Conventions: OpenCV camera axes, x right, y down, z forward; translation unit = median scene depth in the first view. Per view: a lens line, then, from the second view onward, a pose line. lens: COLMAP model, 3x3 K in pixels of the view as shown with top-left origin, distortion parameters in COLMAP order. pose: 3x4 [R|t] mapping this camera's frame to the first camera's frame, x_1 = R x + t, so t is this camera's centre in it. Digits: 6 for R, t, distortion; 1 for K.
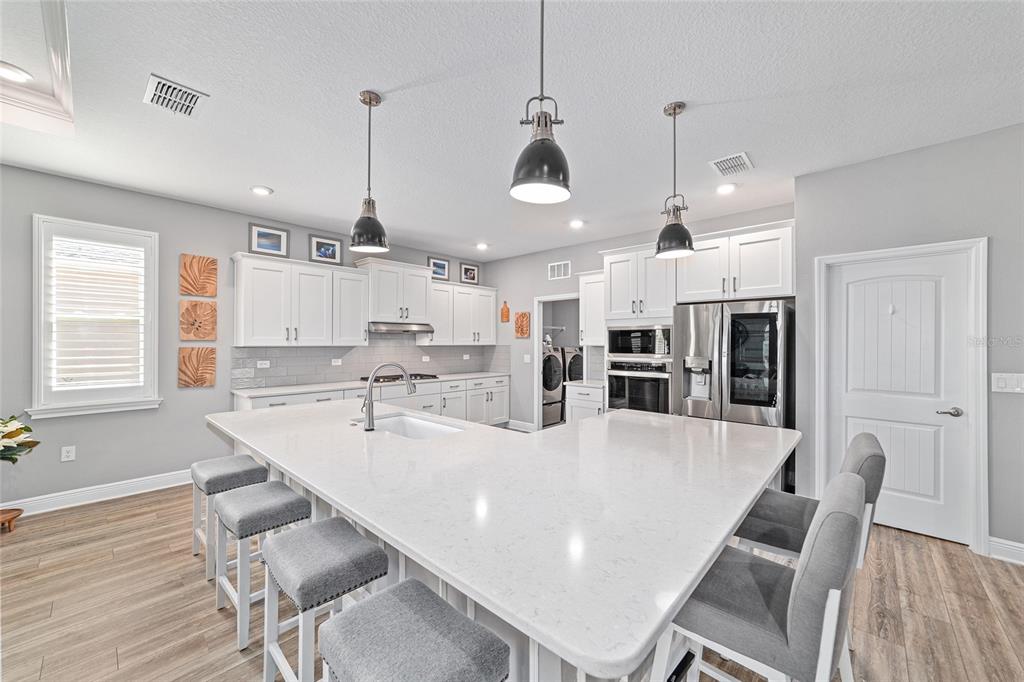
lens RADIAL K [[395.2, 0, 509.5], [0, 395.2, 339.9], [0, 0, 1]] dist [-0.016481, 0.008318]
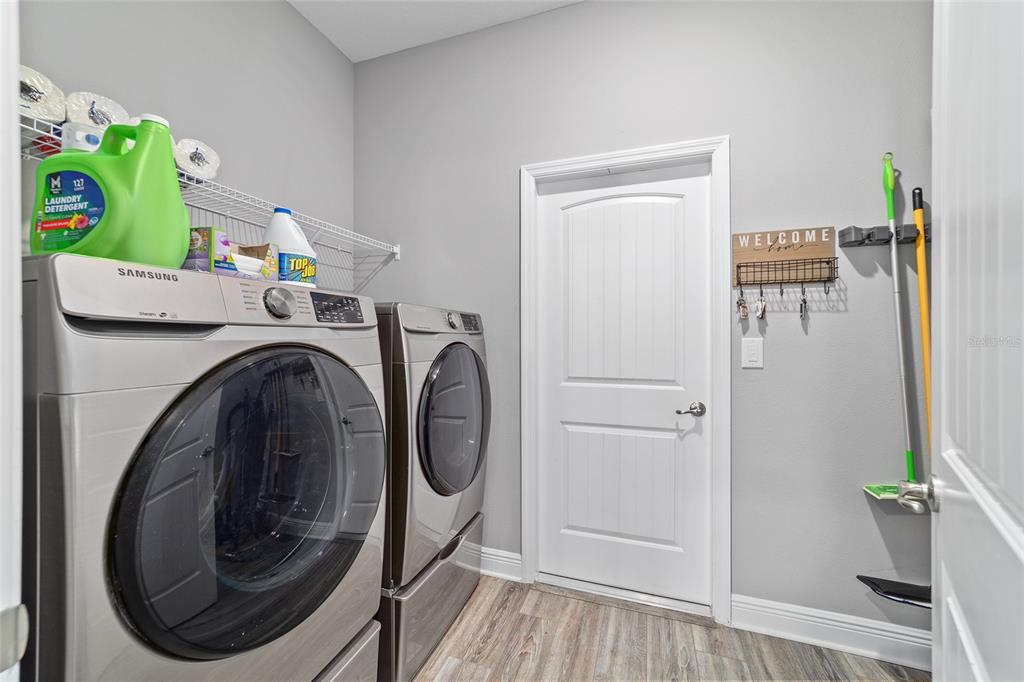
lens RADIAL K [[389.9, 0, 507.5], [0, 389.9, 338.2], [0, 0, 1]] dist [-0.022953, 0.008927]
pose [[0.922069, -0.001765, 0.387022, 0.174579], [-0.001294, 0.999970, 0.007642, 0.049620], [-0.387024, -0.007548, 0.922039, 1.216474]]
